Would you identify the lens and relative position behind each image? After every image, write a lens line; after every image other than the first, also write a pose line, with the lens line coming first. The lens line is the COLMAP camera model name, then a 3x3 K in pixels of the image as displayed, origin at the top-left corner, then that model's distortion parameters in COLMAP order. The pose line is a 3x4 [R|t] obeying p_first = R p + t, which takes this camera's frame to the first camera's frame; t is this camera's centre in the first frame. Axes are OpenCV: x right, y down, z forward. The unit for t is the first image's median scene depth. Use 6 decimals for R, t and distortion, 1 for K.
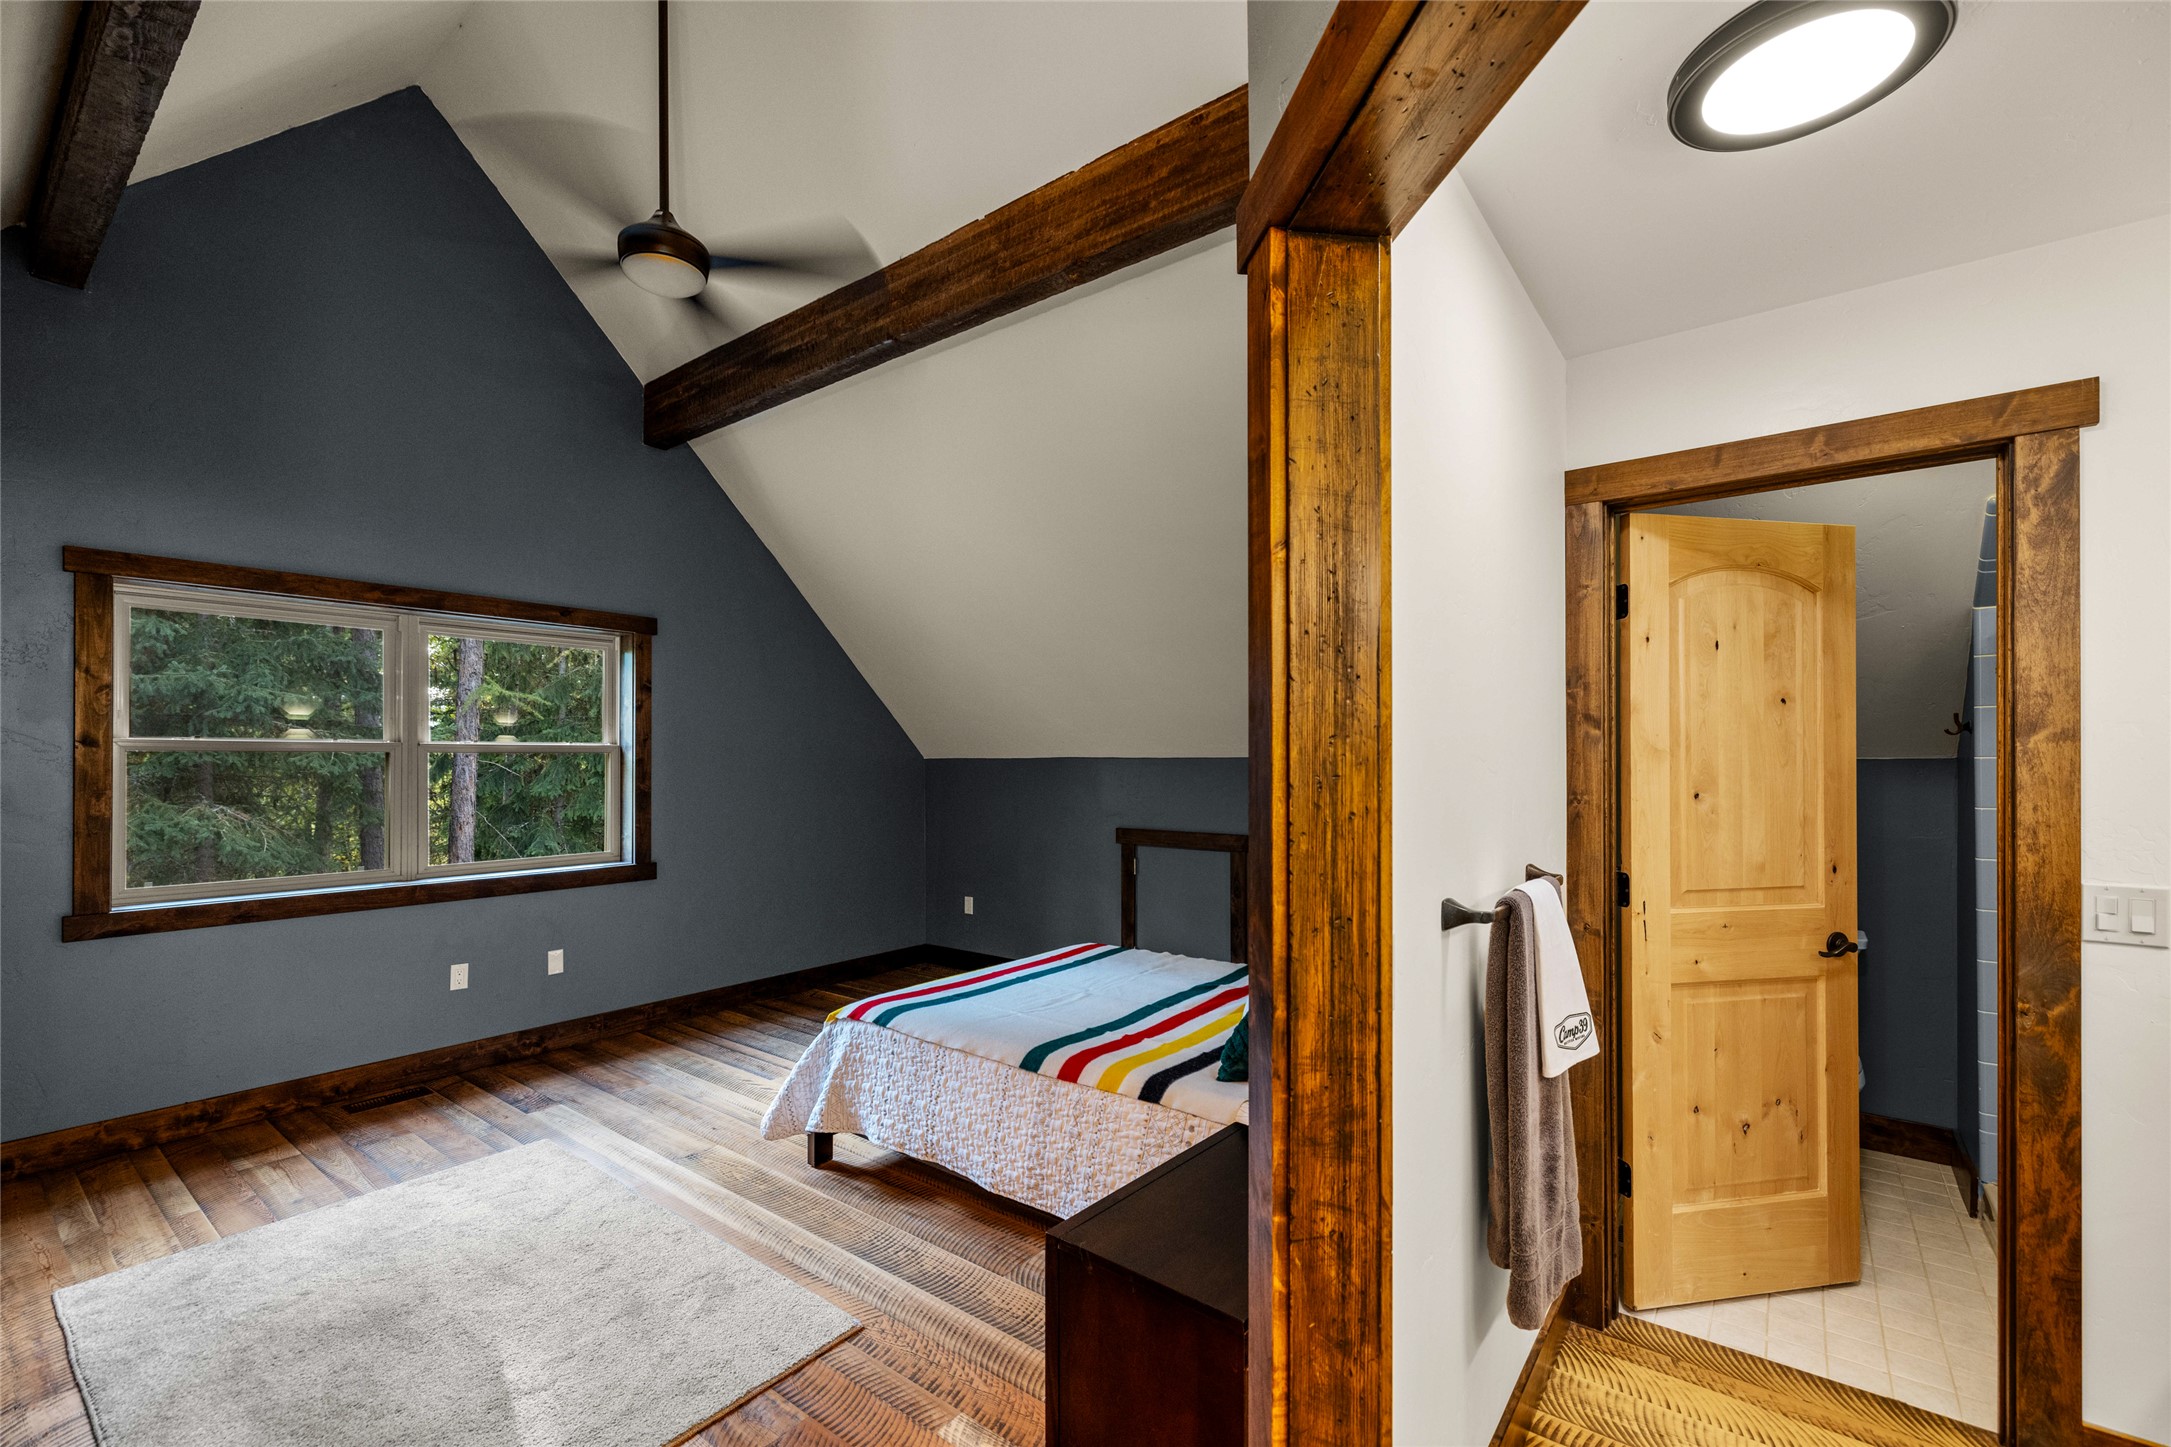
lens RADIAL K [[919.8, 0, 1082.9], [0, 919.8, 754.7], [0, 0, 1]] dist [0.000090, 0.000051]
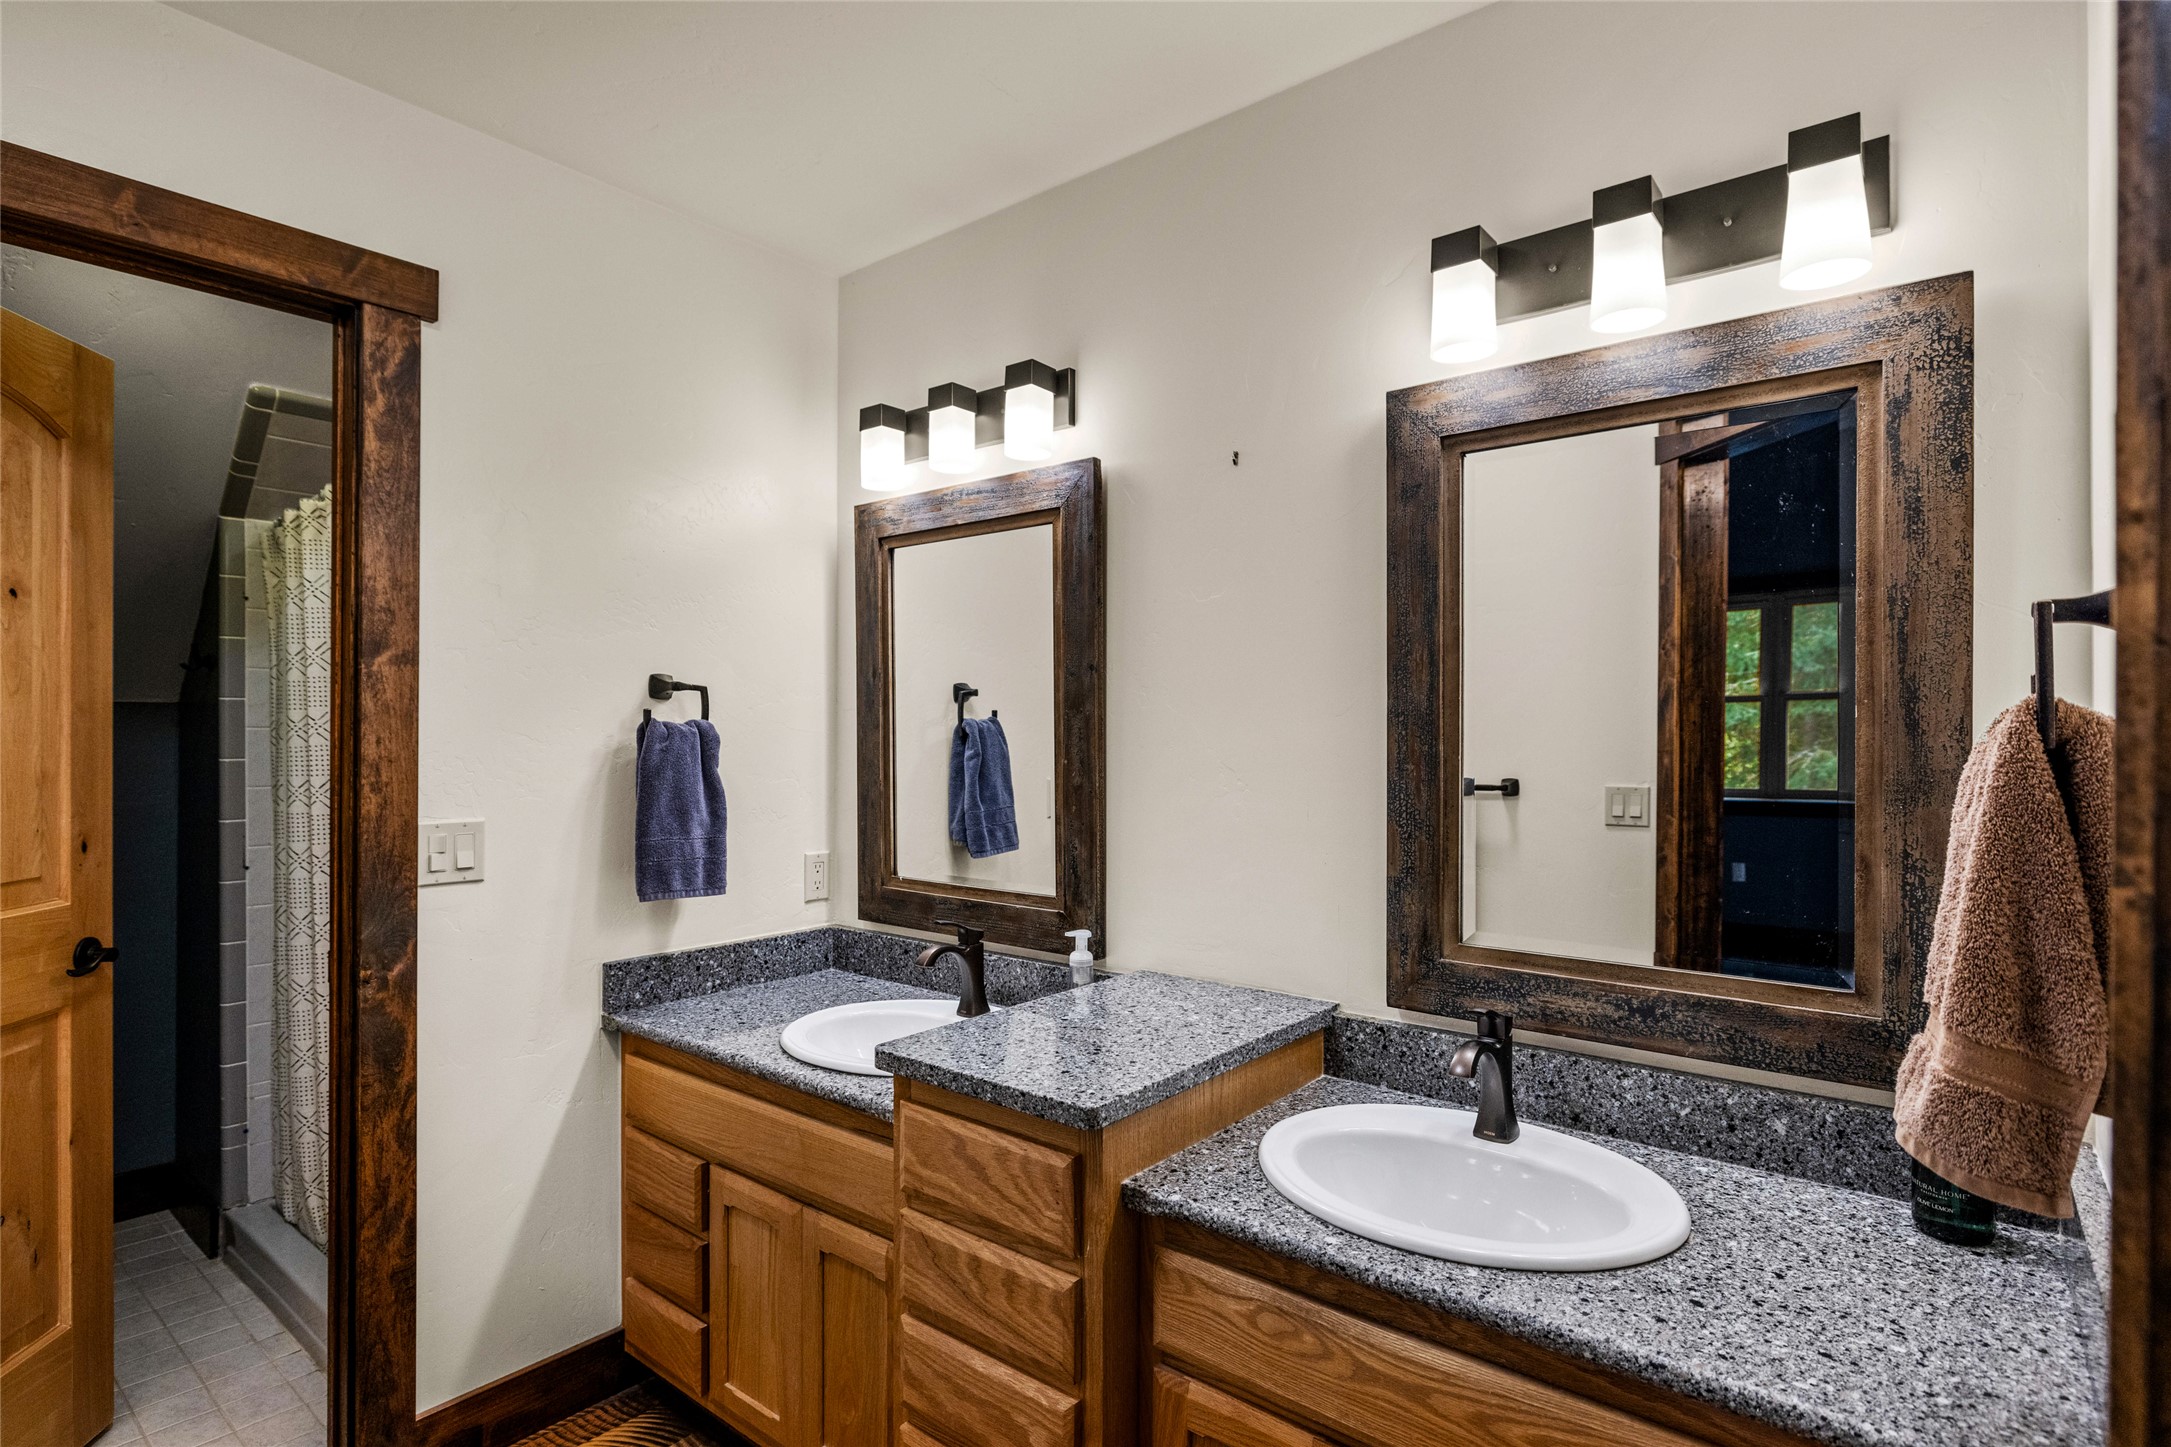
lens RADIAL K [[1082.4, 0, 1086.9], [0, 1082.4, 733.8], [0, 0, 1]] dist [-0.003757, -0.000420]
pose [[0.027614, 0.002493, 0.999616, 0.040539], [-0.006446, 0.999977, -0.002316, 0.049195], [-0.999598, -0.006379, 0.027629, 0.306323]]
